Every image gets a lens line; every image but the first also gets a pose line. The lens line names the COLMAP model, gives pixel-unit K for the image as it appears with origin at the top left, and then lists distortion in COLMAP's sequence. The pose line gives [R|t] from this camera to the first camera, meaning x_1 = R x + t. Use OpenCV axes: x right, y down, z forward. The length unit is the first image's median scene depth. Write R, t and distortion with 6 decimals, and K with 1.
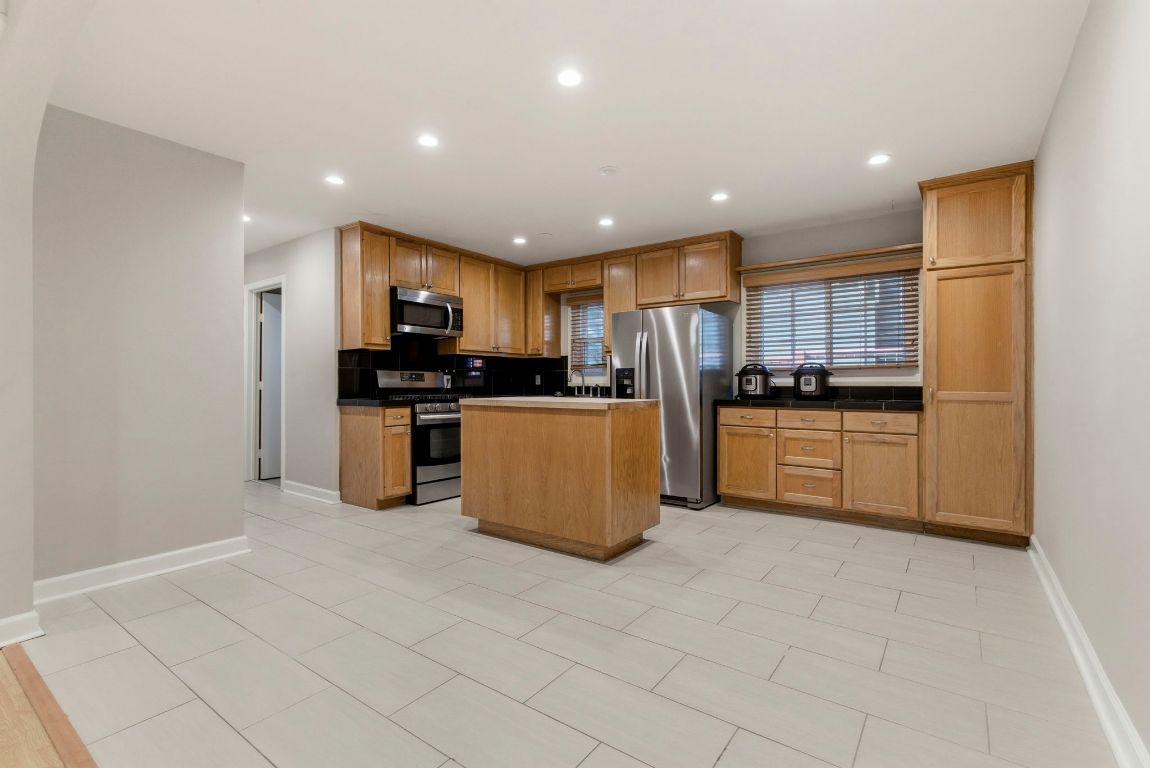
lens RADIAL K [[521.5, 0, 564.0], [0, 521.5, 382.5], [0, 0, 1]] dist [0.002526, 0.001405]
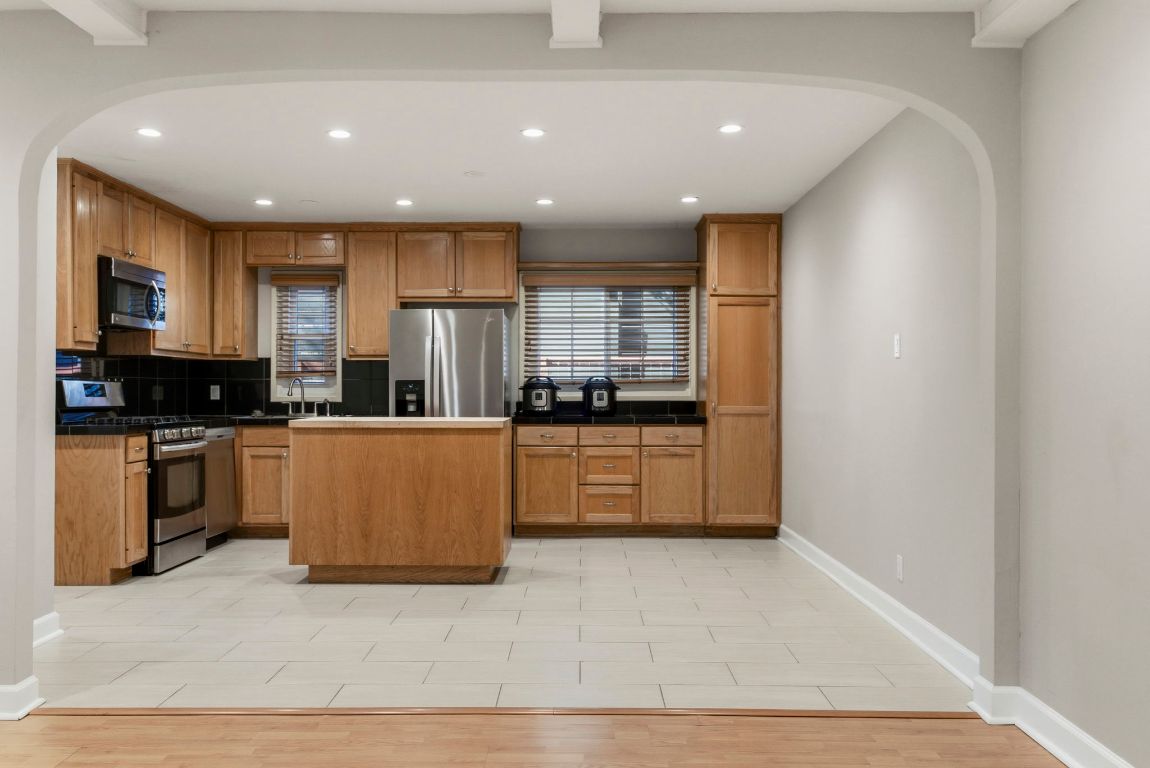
lens RADIAL K [[976.2, 0, 576.2], [0, 976.2, 386.0], [0, 0, 1]] dist [0.003086, 0.016352]
pose [[0.803154, 0.003181, 0.595763, -0.623839], [-0.001756, 0.999994, -0.002972, -0.015115], [-0.595768, 0.001340, 0.803155, -0.397298]]
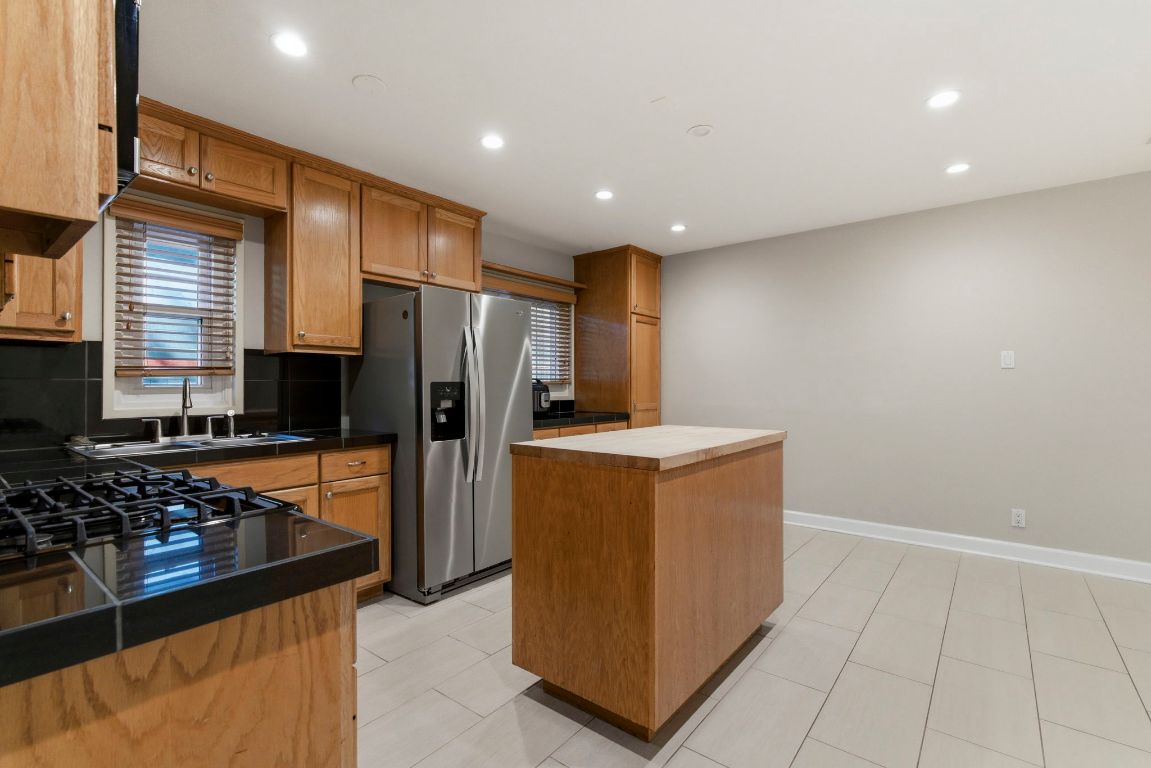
lens RADIAL K [[522.0, 0, 580.2], [0, 522.0, 384.2], [0, 0, 1]] dist [0.002526, 0.001405]
pose [[0.041859, 0.004549, 0.999113, -0.526741], [0.004123, 0.999980, -0.004726, -0.022430], [-0.999115, 0.004317, 0.041839, 0.891395]]
